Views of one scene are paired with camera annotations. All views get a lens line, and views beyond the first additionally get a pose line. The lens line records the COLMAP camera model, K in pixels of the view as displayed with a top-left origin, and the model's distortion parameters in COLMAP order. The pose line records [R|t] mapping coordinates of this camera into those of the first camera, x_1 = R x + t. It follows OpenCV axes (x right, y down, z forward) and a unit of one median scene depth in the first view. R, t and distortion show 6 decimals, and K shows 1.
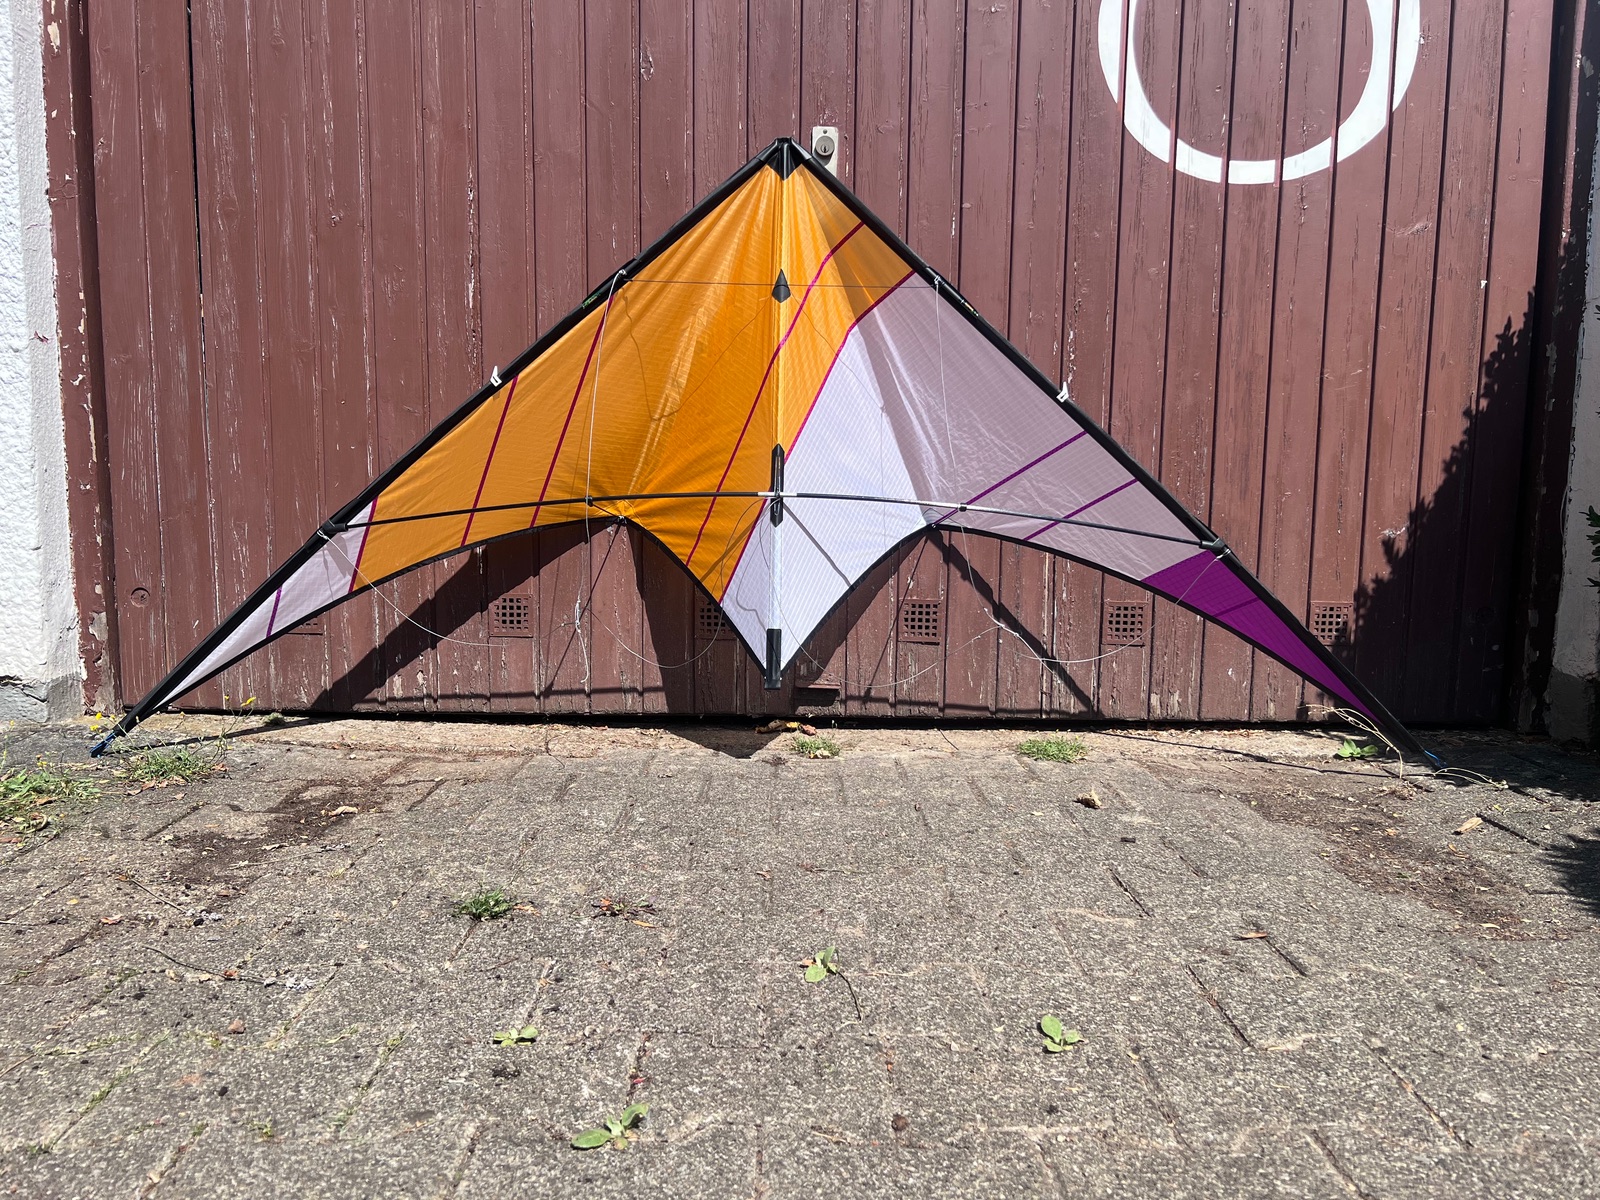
lens RADIAL K [[1188.9, 0, 805.0], [0, 1188.9, 604.5], [0, 0, 1]] dist [0.048385, -0.058283]
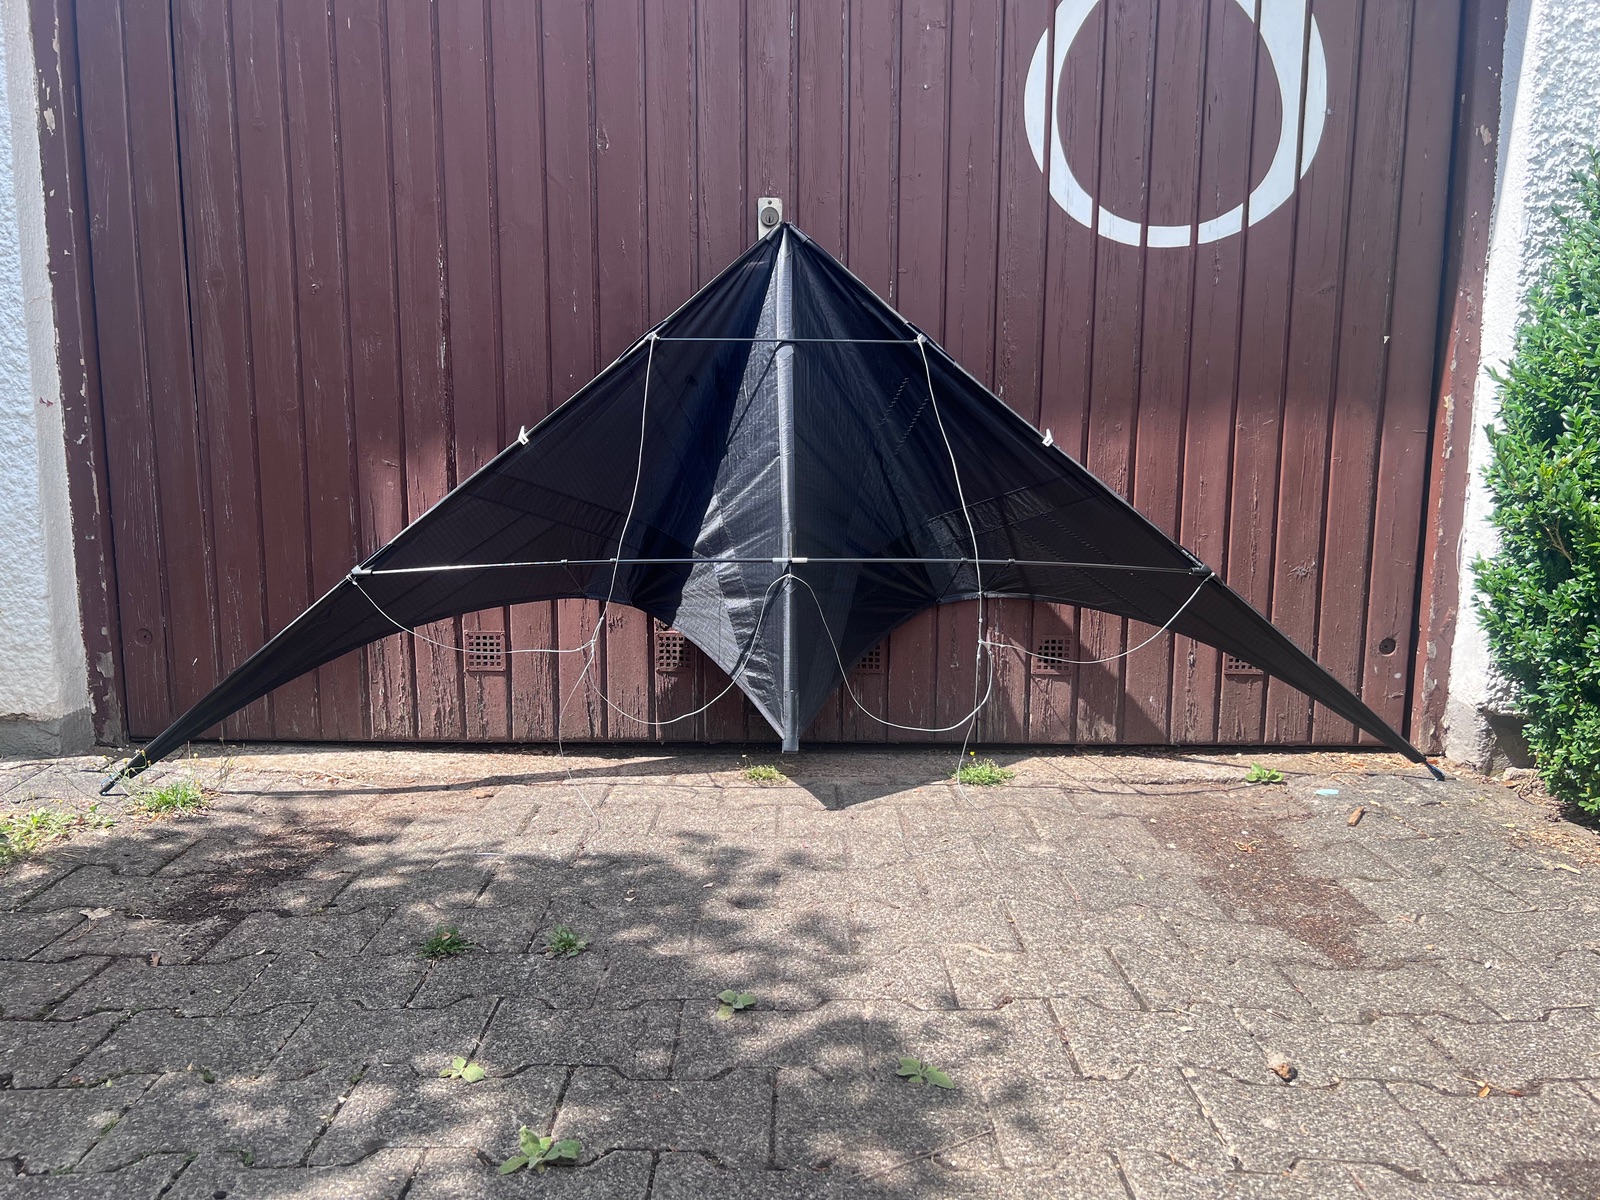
lens RADIAL K [[1188.9, 0, 805.1], [0, 1188.9, 608.3], [0, 0, 1]] dist [0.048385, -0.058283]
pose [[0.999955, -0.005858, -0.007426, 0.054490], [0.006085, 0.999503, 0.030932, -0.064414], [0.007241, -0.030976, 0.999494, -0.081783]]
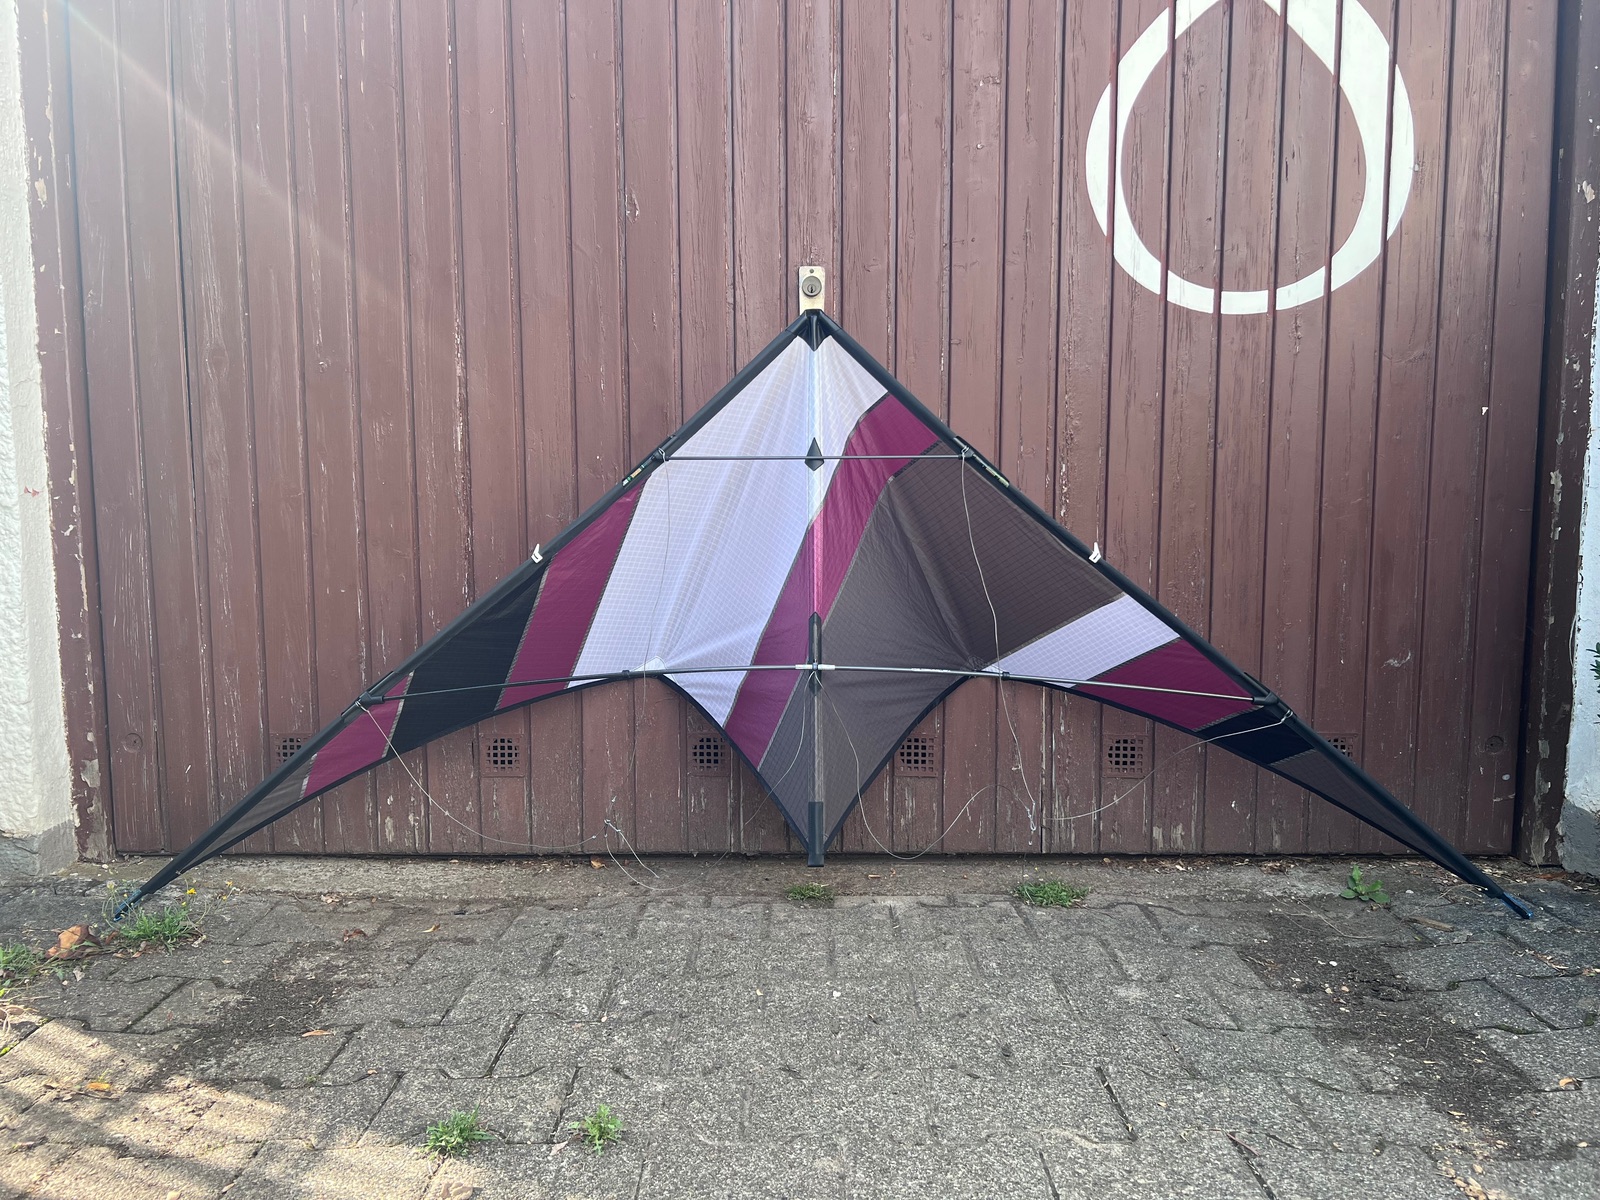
lens RADIAL K [[1188.9, 0, 805.6], [0, 1188.9, 606.7], [0, 0, 1]] dist [0.048385, -0.058283]
pose [[0.999753, -0.012881, -0.018133, 0.026225], [0.012626, 0.999821, -0.014096, -0.101603], [0.018311, 0.013864, 0.999736, 0.011025]]
